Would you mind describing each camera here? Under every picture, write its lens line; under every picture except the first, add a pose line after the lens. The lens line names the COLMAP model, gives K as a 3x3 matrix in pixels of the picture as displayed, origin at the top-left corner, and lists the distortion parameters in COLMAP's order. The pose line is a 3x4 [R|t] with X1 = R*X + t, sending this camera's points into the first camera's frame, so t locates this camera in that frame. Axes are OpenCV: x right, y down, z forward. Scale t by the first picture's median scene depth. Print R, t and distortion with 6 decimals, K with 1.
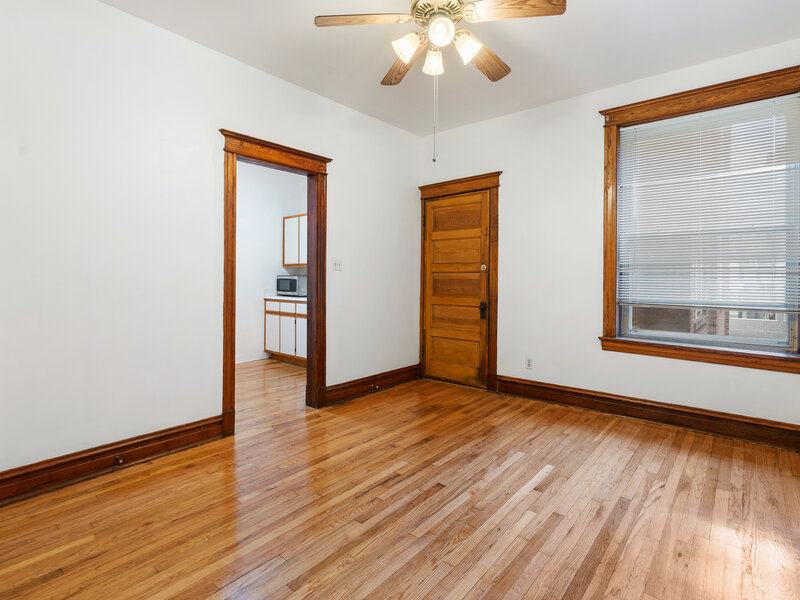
lens RADIAL K [[412.5, 0, 398.6], [0, 412.5, 281.1], [0, 0, 1]] dist [0.000192, 0.000163]
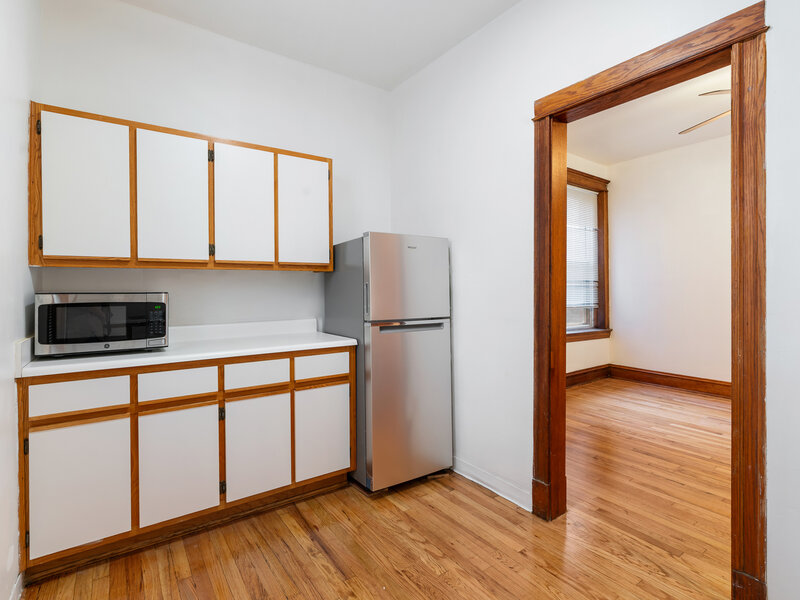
lens RADIAL K [[403.3, 0, 402.7], [0, 403.3, 291.7], [0, 0, 1]] dist [-0.004286, -0.000286]
pose [[0.236438, -0.012845, 0.971562, -1.053409], [0.013009, 0.999865, 0.010054, -0.029027], [-0.971559, 0.010262, 0.236573, 1.389674]]
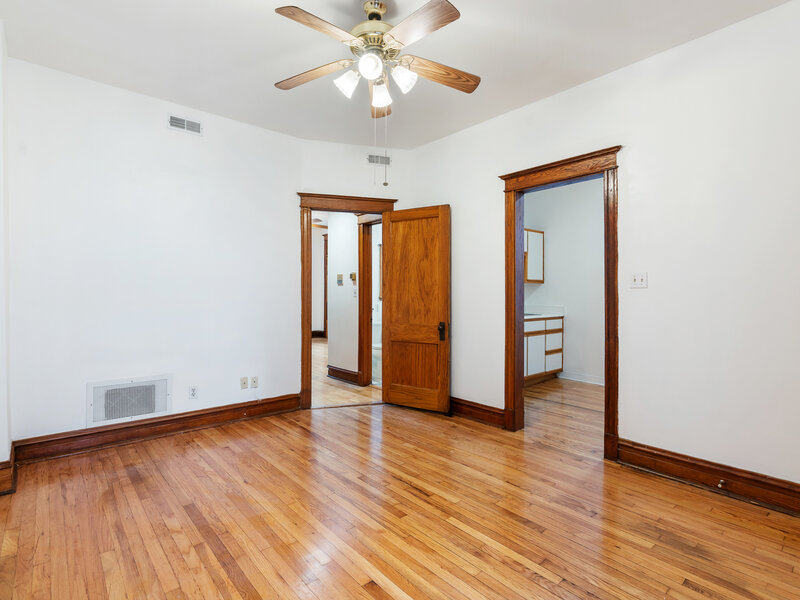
lens RADIAL K [[403.3, 0, 402.7], [0, 403.3, 291.7], [0, 0, 1]] dist [-0.004286, -0.000286]
pose [[-0.141104, -0.008801, -0.989956, 0.827470], [-0.013137, 0.999889, -0.007017, -0.011575], [0.989908, 0.012015, -0.141204, 0.909328]]
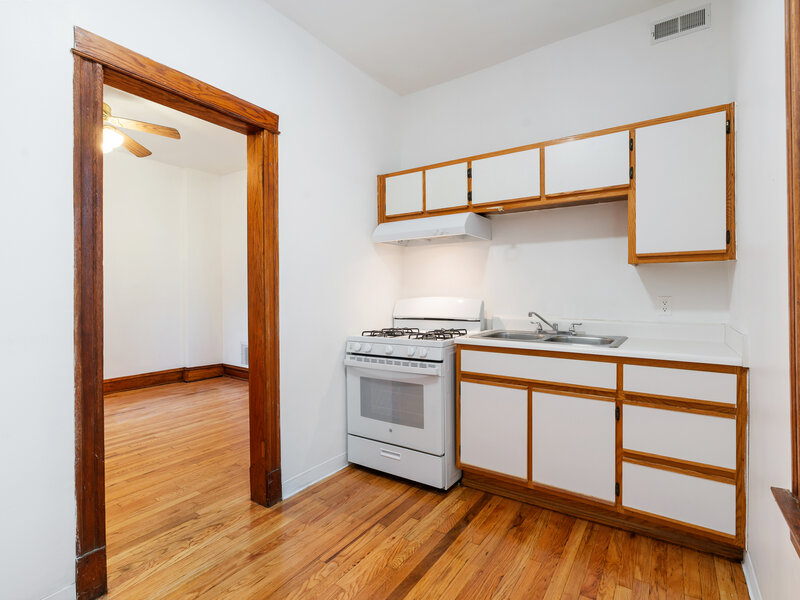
lens RADIAL K [[403.3, 0, 402.7], [0, 403.3, 291.7], [0, 0, 1]] dist [-0.004286, -0.000286]
pose [[-0.993627, -0.001926, -0.112700, -0.636734], [-0.003295, 0.999923, 0.011954, -0.028700], [0.112669, 0.012249, -0.993557, 1.903029]]
